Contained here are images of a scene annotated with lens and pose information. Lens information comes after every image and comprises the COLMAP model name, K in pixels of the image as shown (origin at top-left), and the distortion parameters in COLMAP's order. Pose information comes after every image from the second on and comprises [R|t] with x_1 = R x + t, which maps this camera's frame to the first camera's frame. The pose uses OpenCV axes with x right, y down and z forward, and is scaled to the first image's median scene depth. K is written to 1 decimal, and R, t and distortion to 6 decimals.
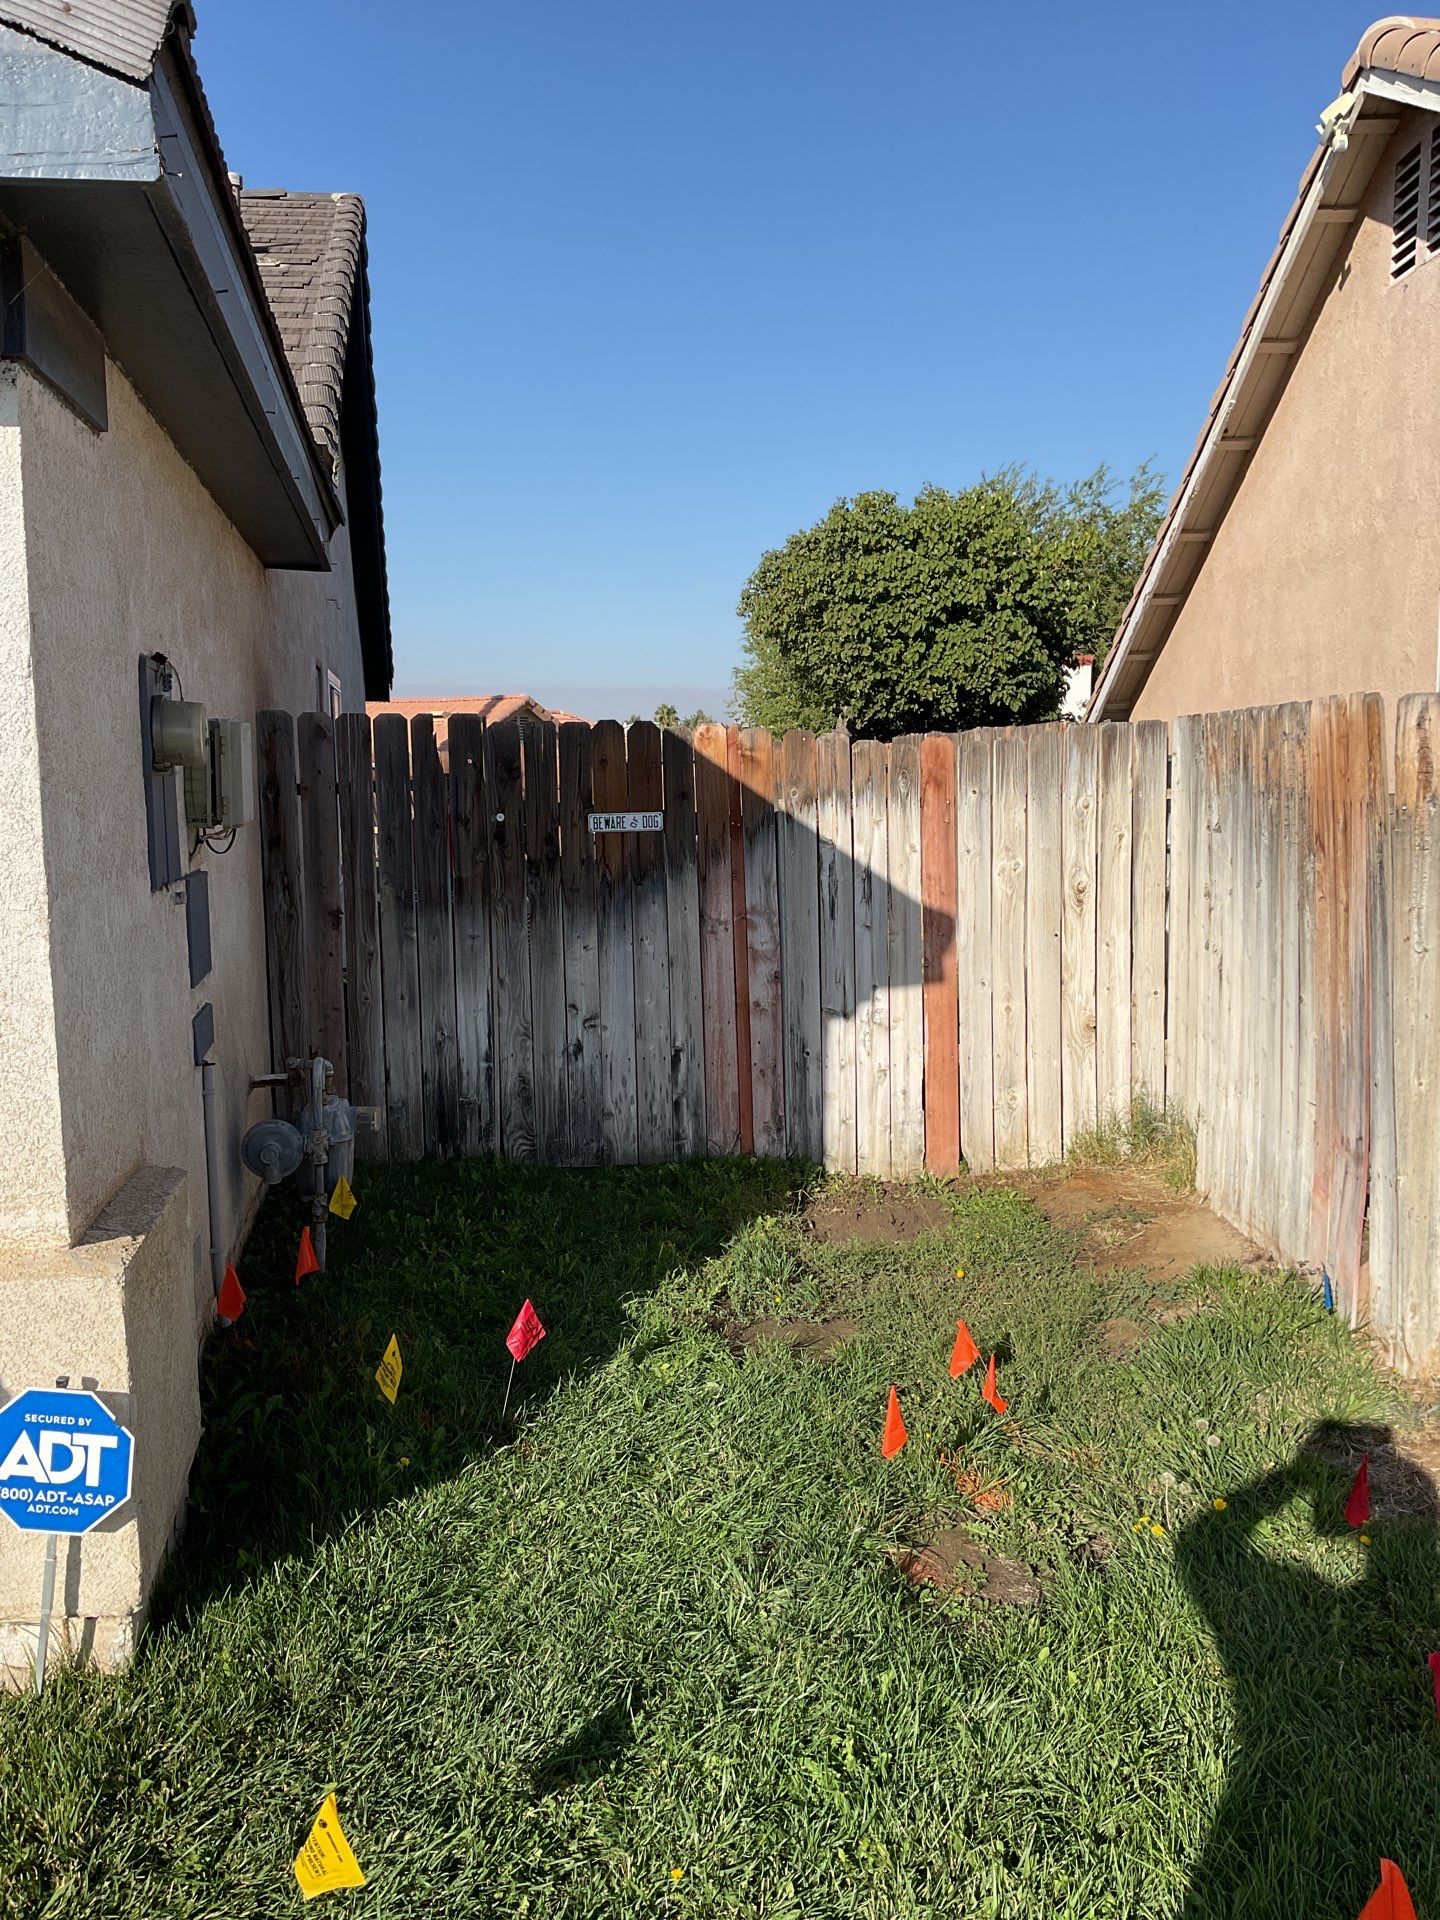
lens RADIAL K [[1574.7, 0, 717.6], [0, 1574.7, 955.5], [0, 0, 1]] dist [0.084375, -0.146165]
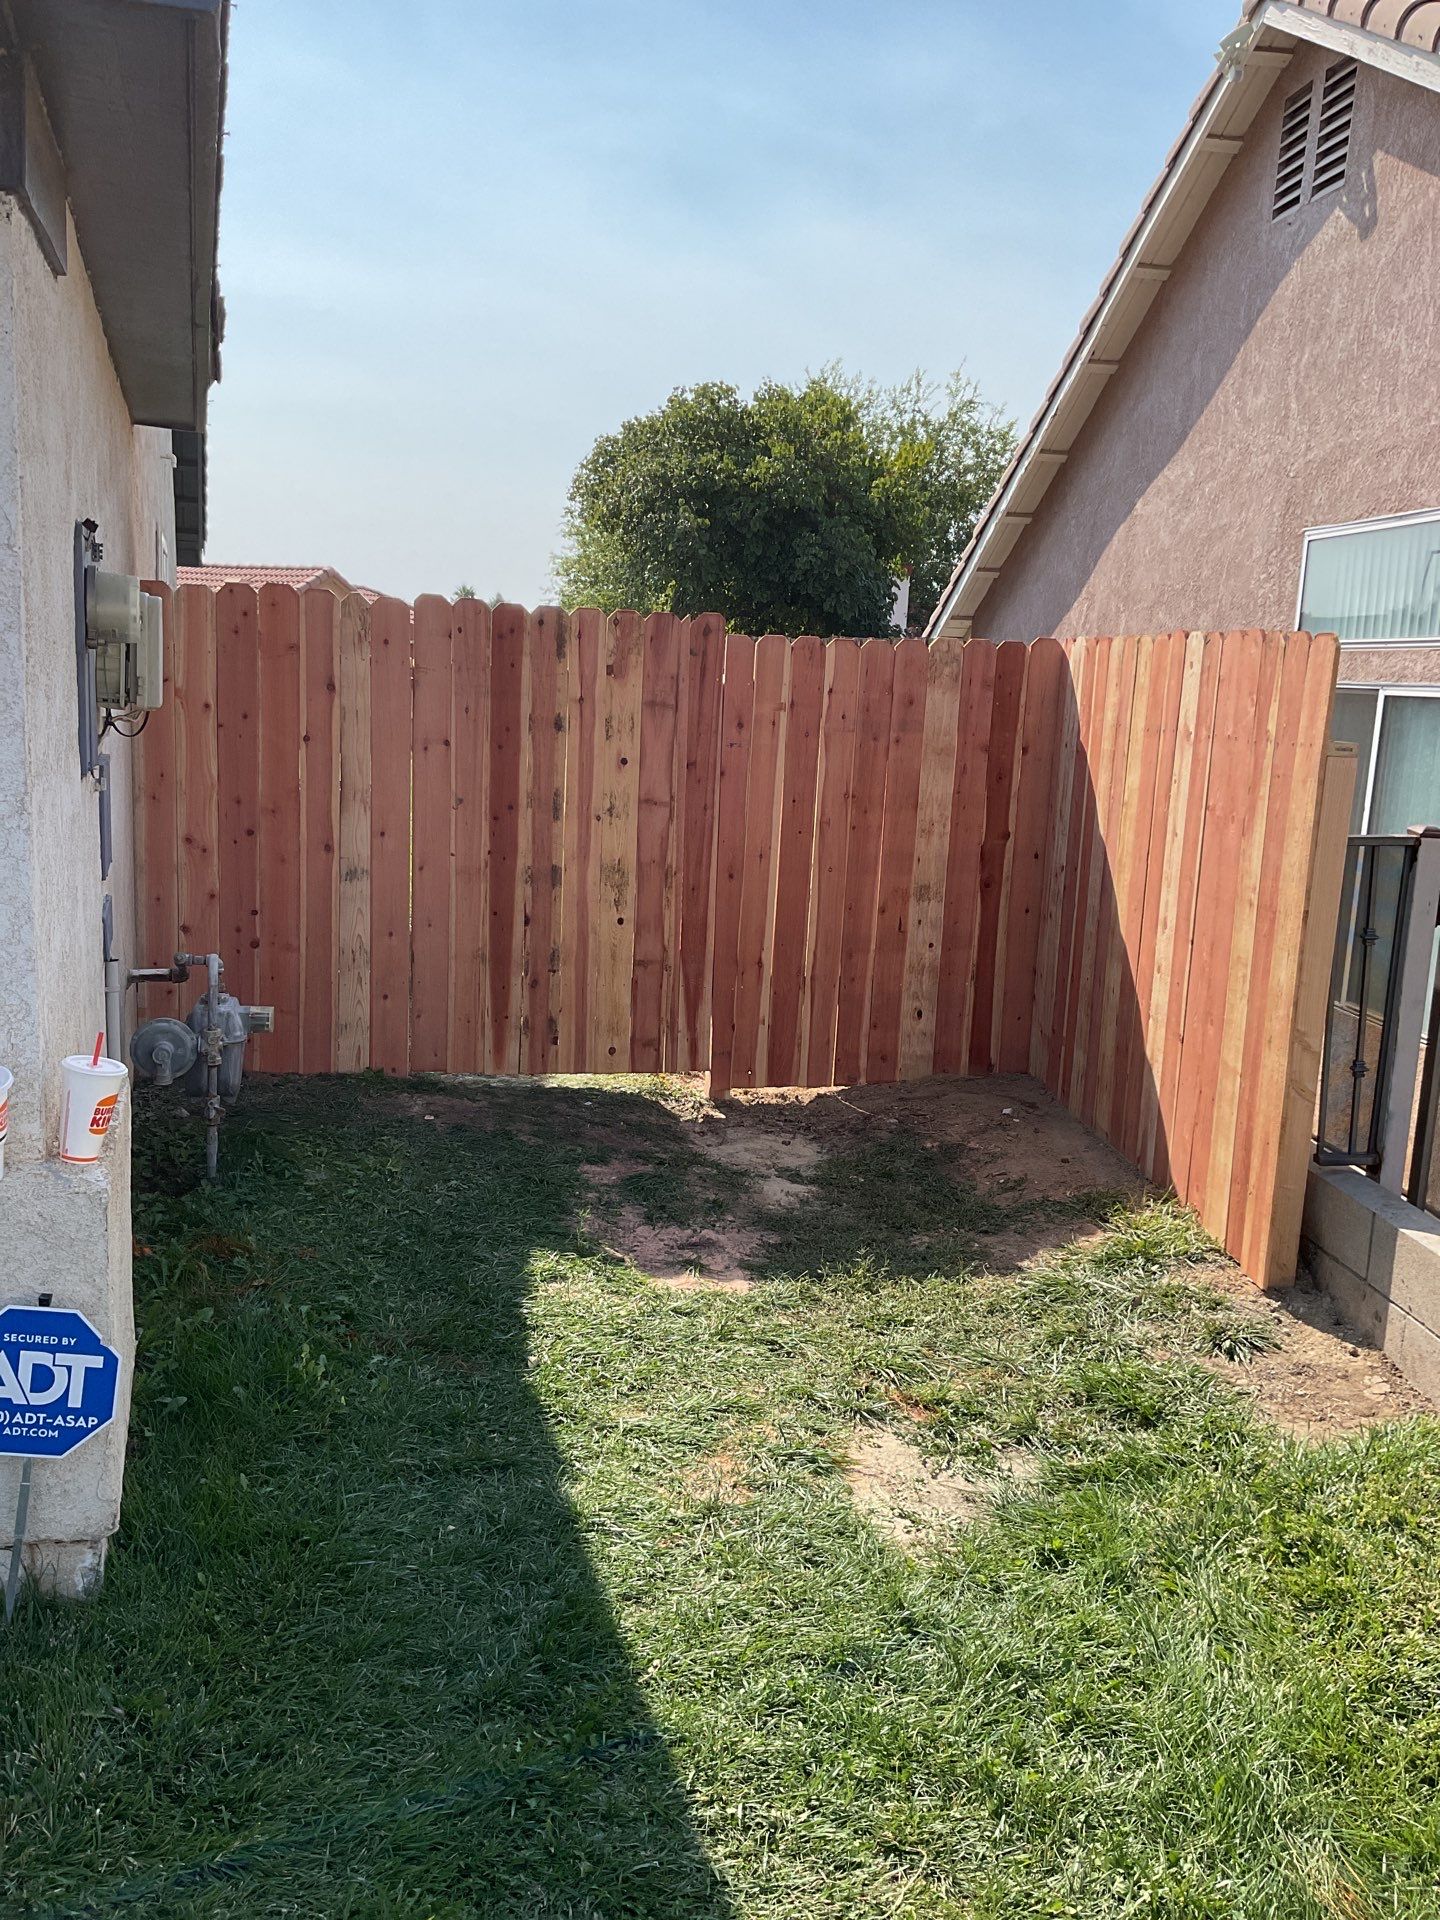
lens RADIAL K [[1574.7, 0, 719.0], [0, 1574.7, 964.6], [0, 0, 1]] dist [0.084375, -0.146165]
pose [[0.990575, 0.029951, 0.133654, -0.062202], [-0.039470, 0.996826, 0.069144, -0.006186], [-0.131159, -0.073768, 0.988613, 0.008943]]
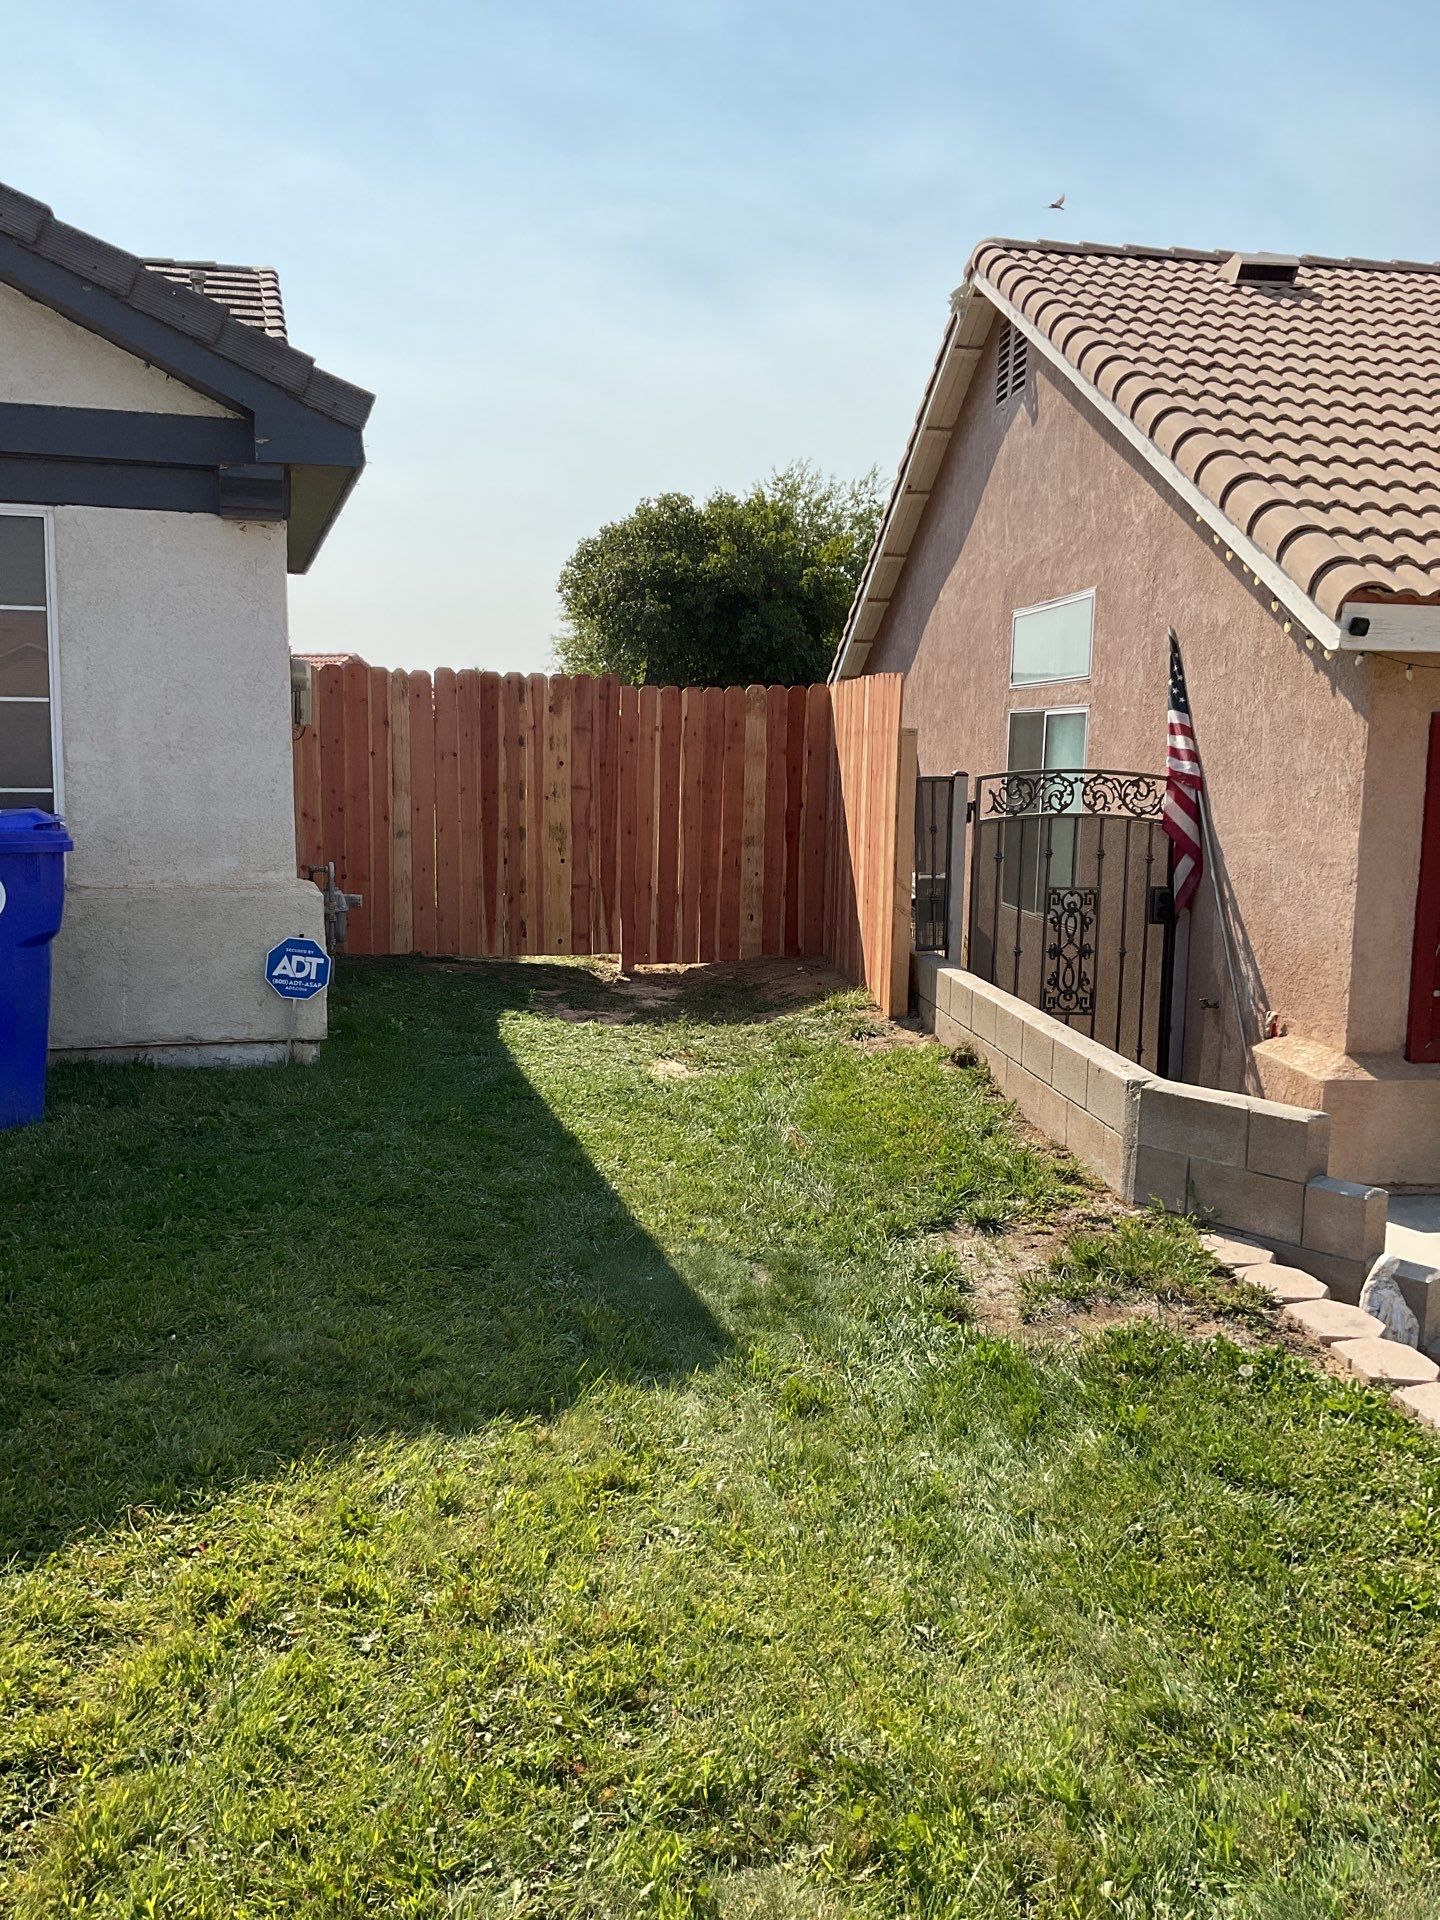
lens RADIAL K [[1574.7, 0, 720.6], [0, 1574.7, 981.1], [0, 0, 1]] dist [0.084375, -0.146165]
pose [[0.992564, 0.007603, 0.121482, -0.026708], [-0.011893, 0.999329, 0.034631, 0.104830], [-0.121138, -0.035818, 0.991989, -0.653883]]
